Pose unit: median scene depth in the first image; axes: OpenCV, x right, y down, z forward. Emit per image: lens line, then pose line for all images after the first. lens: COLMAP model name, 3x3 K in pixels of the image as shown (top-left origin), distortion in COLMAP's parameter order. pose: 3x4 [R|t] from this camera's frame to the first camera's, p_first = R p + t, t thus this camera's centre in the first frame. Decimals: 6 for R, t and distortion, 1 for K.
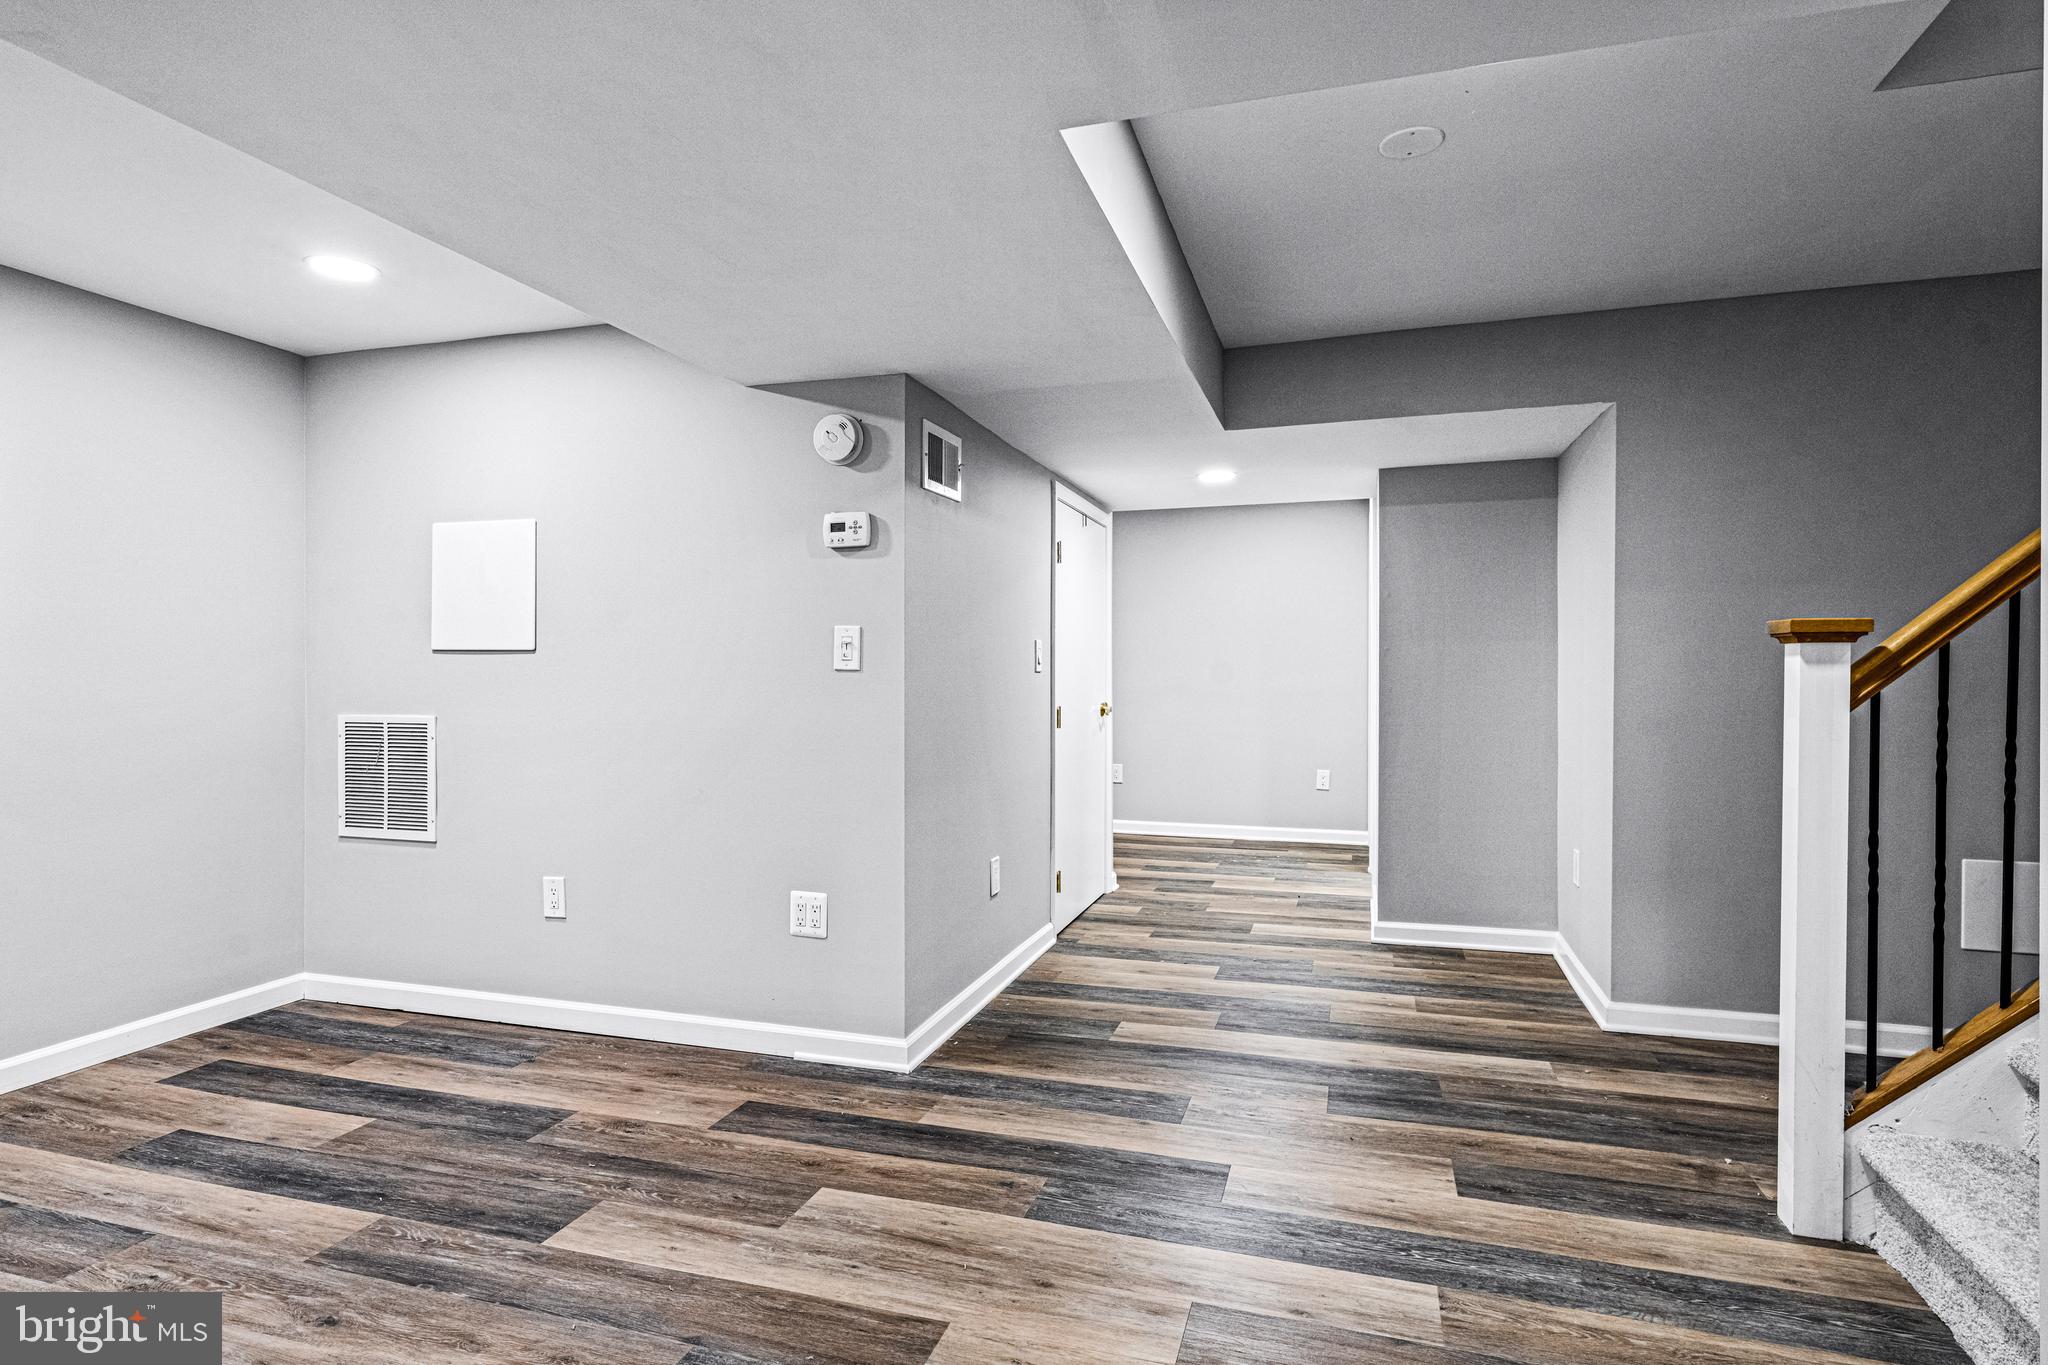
lens RADIAL K [[1069.1, 0, 1024.0], [0, 1069.1, 682.5], [0, 0, 1]] dist [-0.003507, -0.000921]
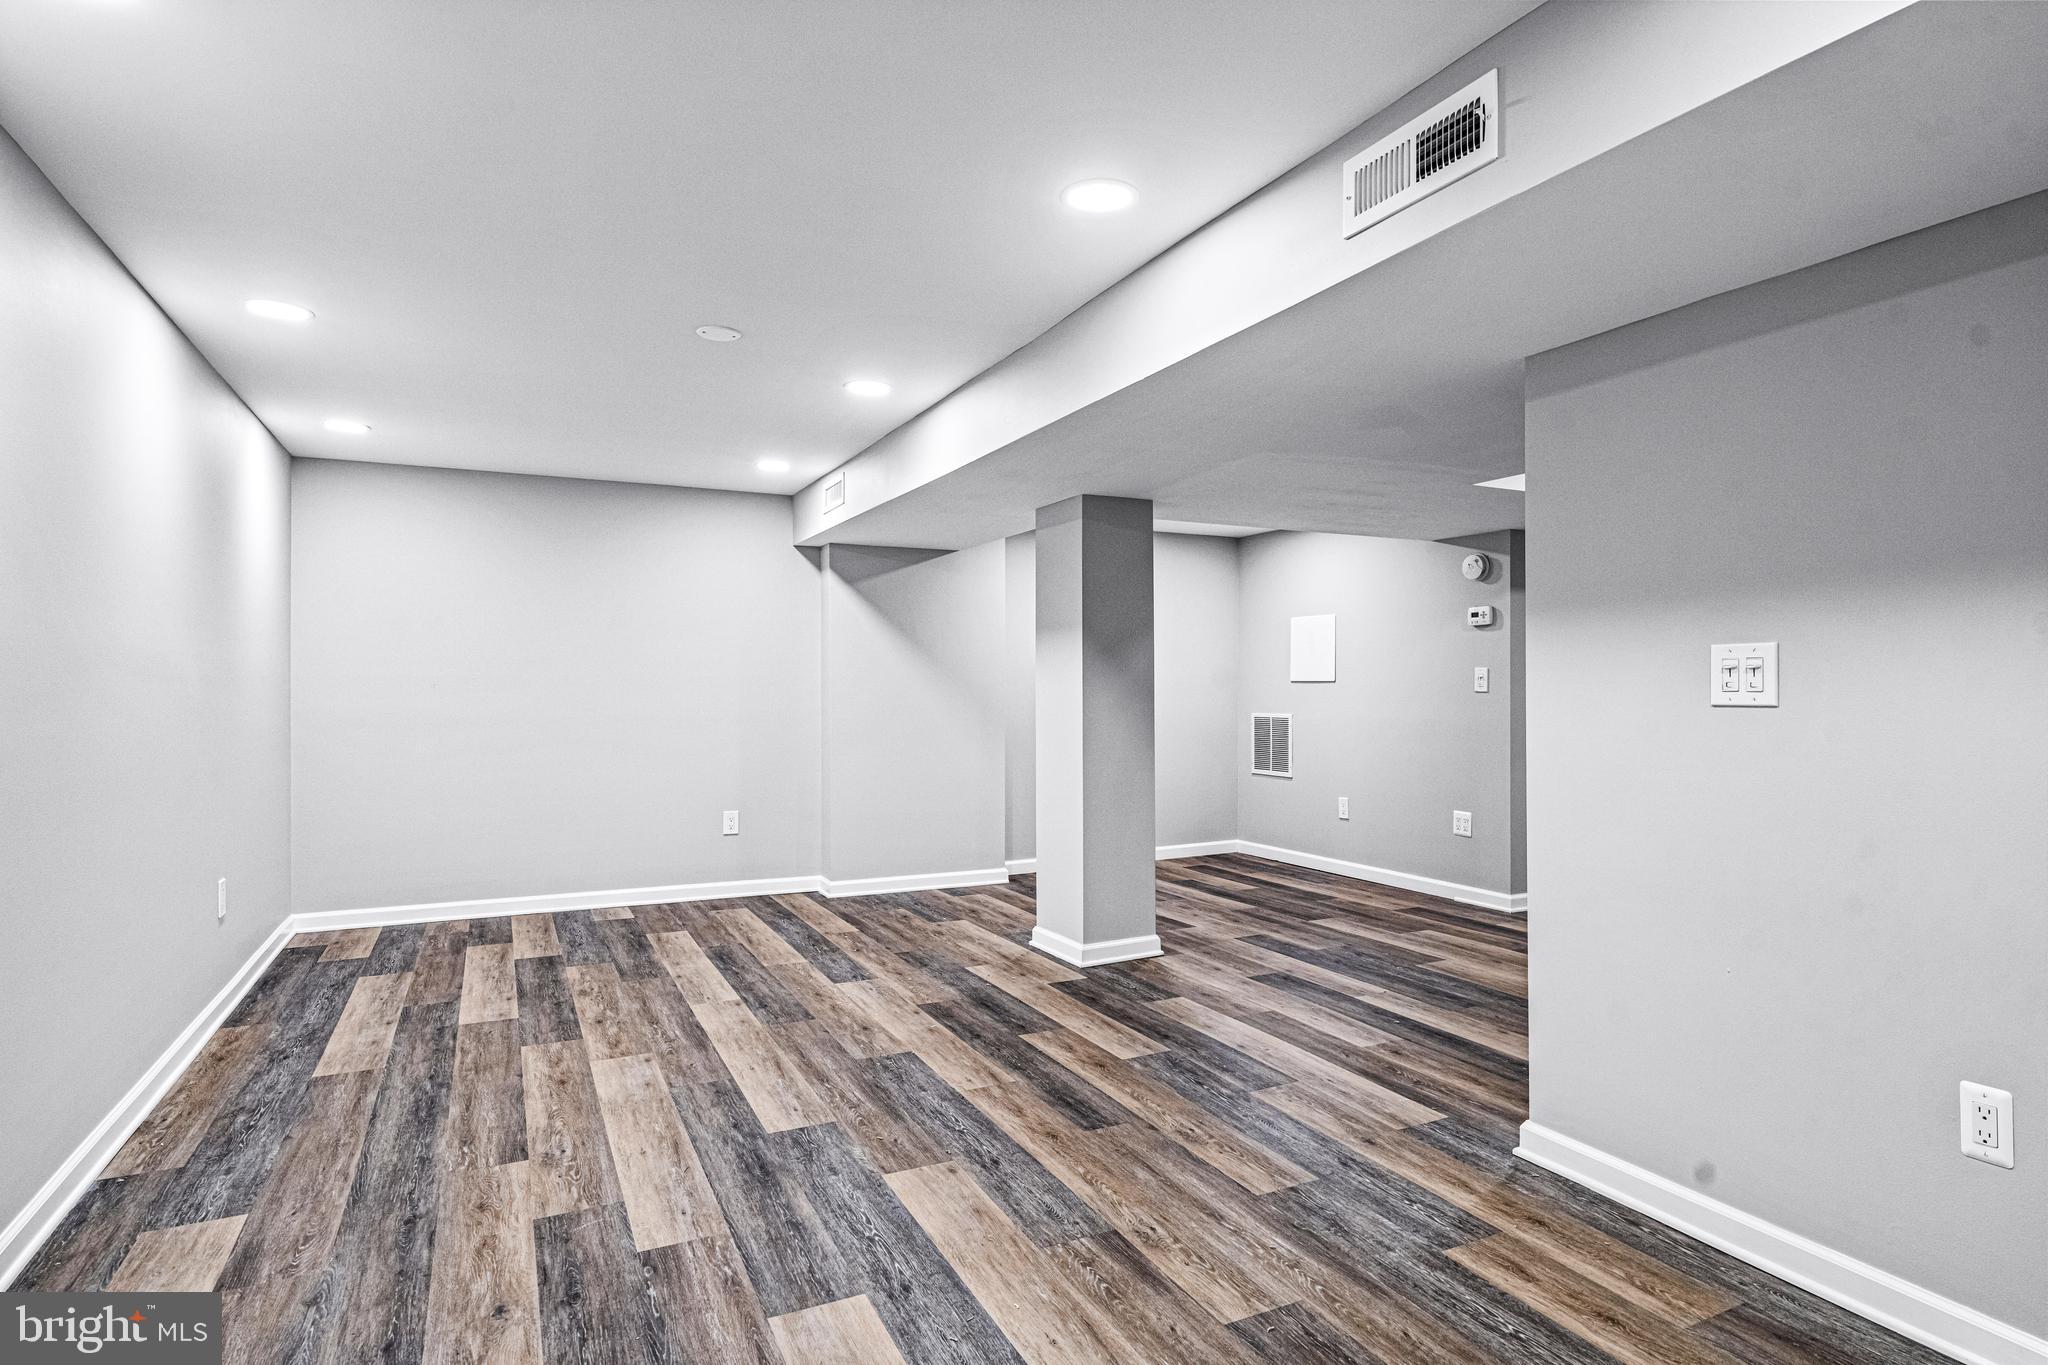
lens RADIAL K [[1069.1, 0, 1024.0], [0, 1069.1, 682.5], [0, 0, 1]] dist [-0.003507, -0.000921]
pose [[0.688405, -0.008795, -0.725273, 0.627889], [0.001491, 0.999942, -0.010710, -0.009495], [0.725325, 0.006292, 0.688378, -0.838486]]
